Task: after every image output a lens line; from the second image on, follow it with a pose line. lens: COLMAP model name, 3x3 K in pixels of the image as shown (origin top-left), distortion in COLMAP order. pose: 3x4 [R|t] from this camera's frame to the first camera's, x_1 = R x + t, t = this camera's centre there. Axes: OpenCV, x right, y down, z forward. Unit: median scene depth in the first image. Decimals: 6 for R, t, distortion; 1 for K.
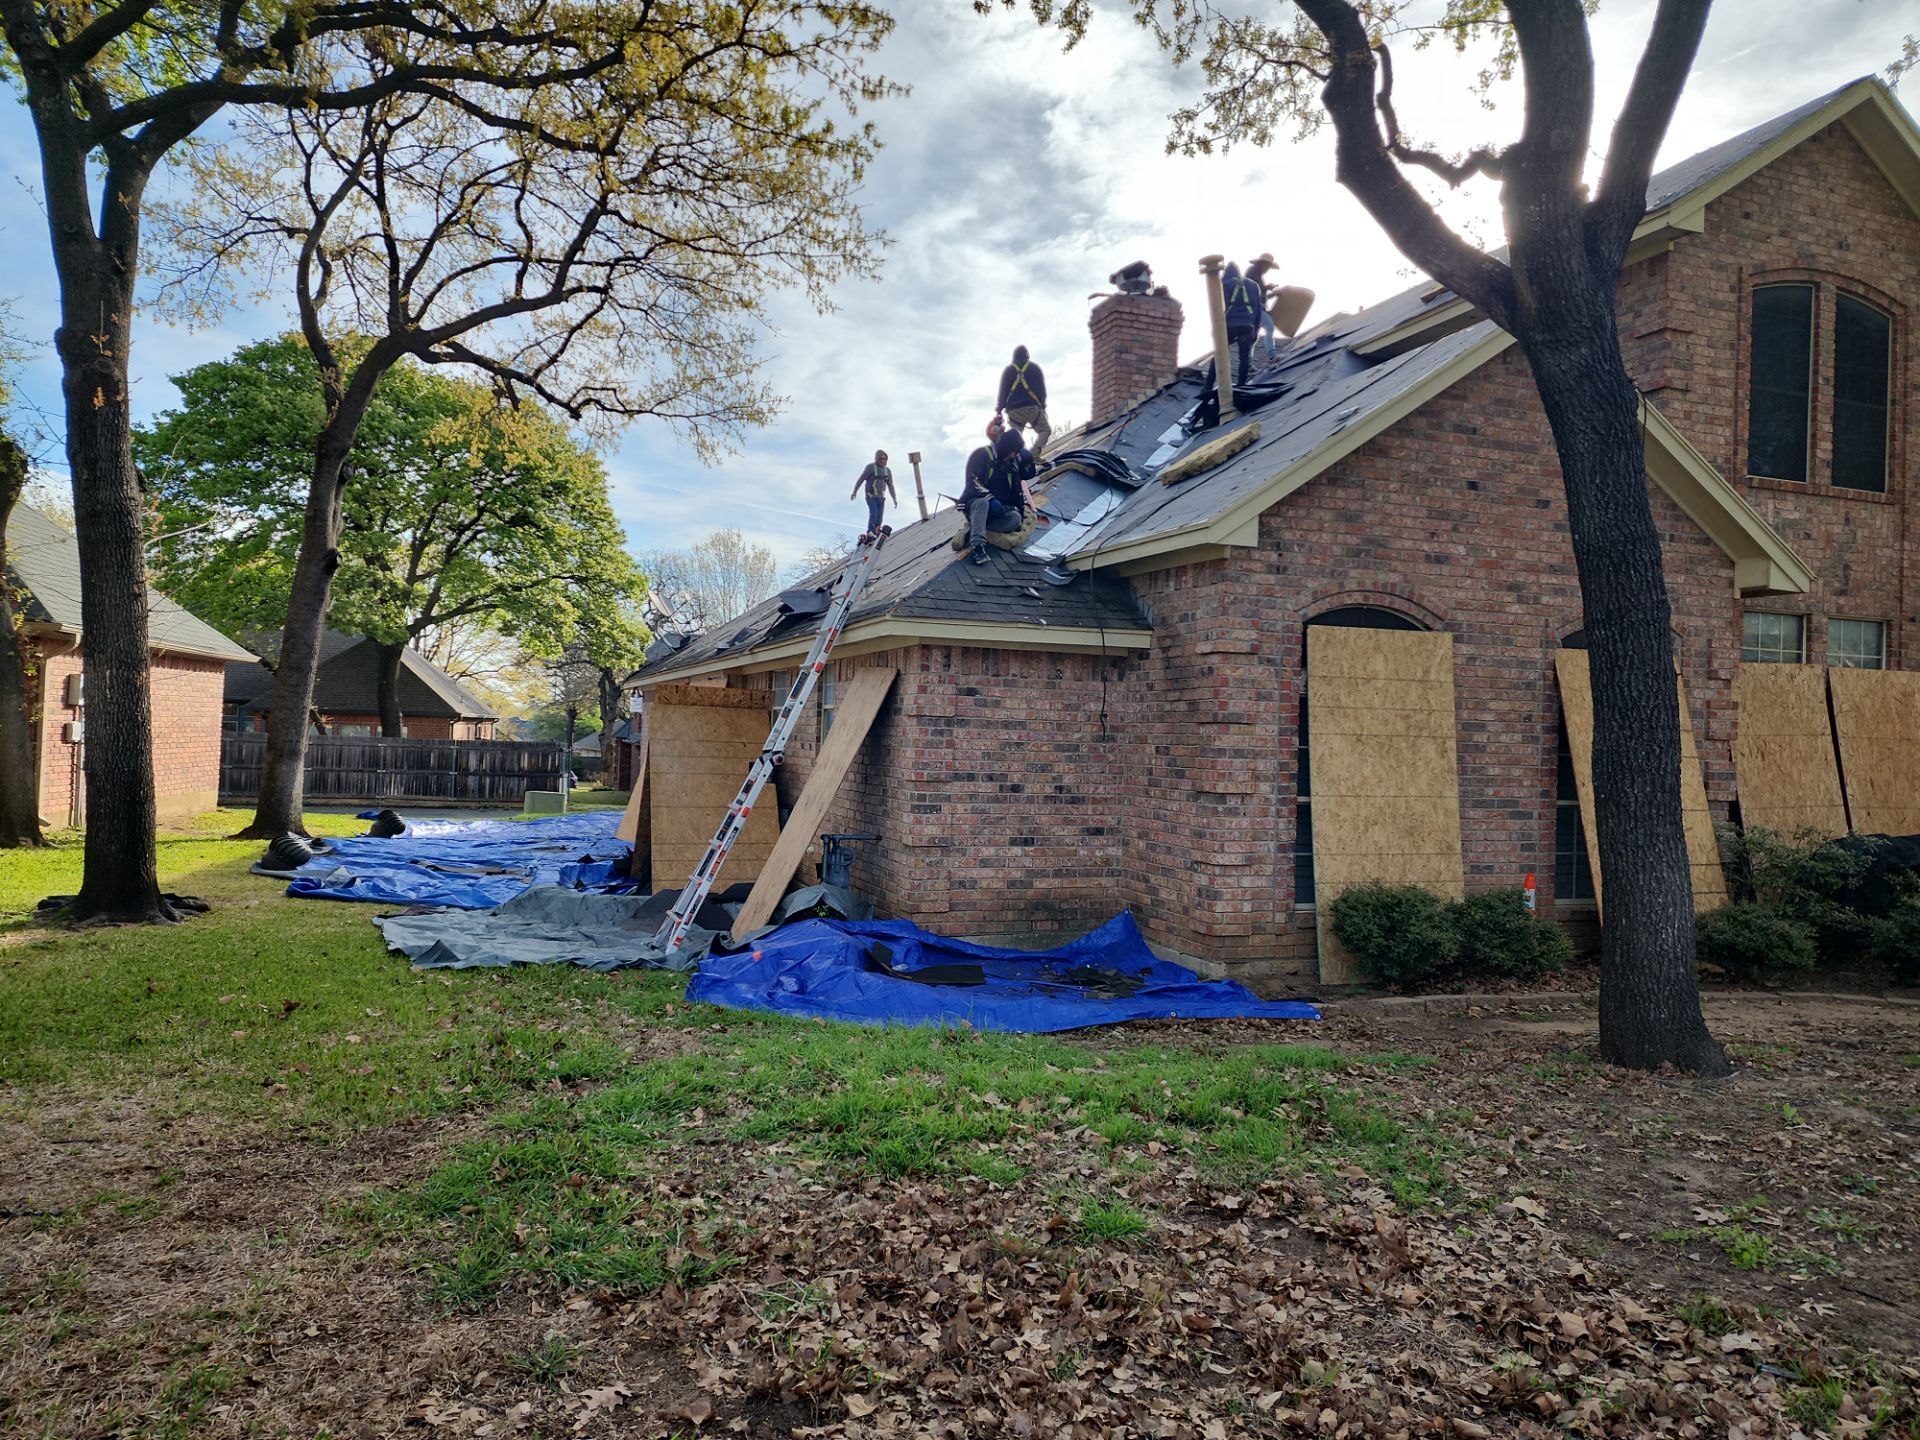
lens RADIAL K [[1296.6, 0, 915.4], [0, 1296.6, 734.4], [0, 0, 1]] dist [0.054211, -0.036993]
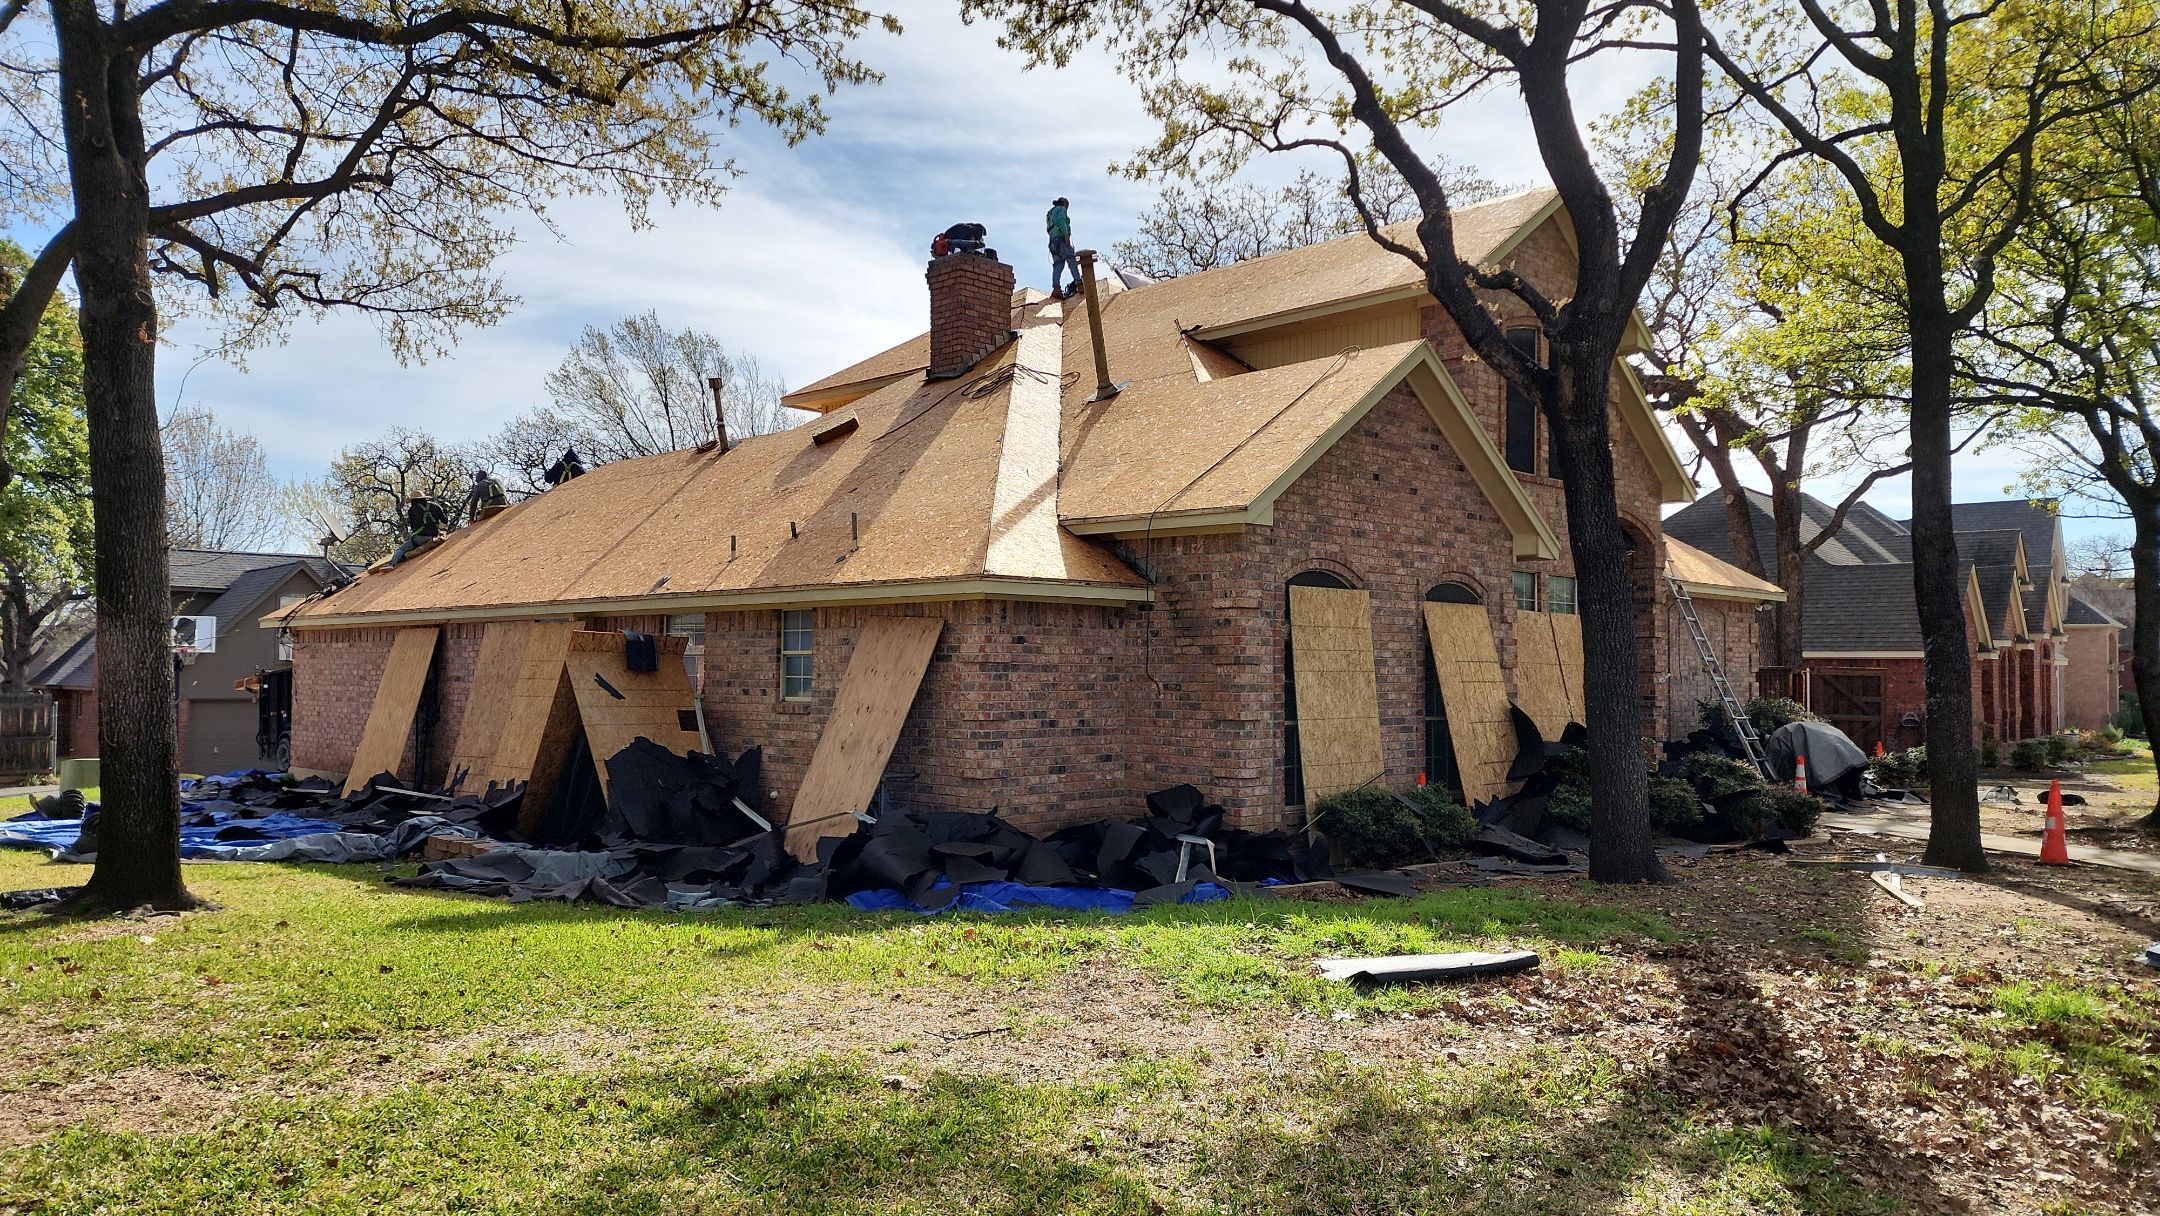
lens RADIAL K [[1496.0, 0, 1068.0], [0, 1496.0, 639.0], [0, 0, 1]] dist [0.039742, -0.020523]
pose [[0.903614, -0.013044, 0.428150, -0.481964], [0.019548, 0.999751, -0.010797, -0.019009], [-0.427902, 0.018126, 0.903643, -0.206350]]
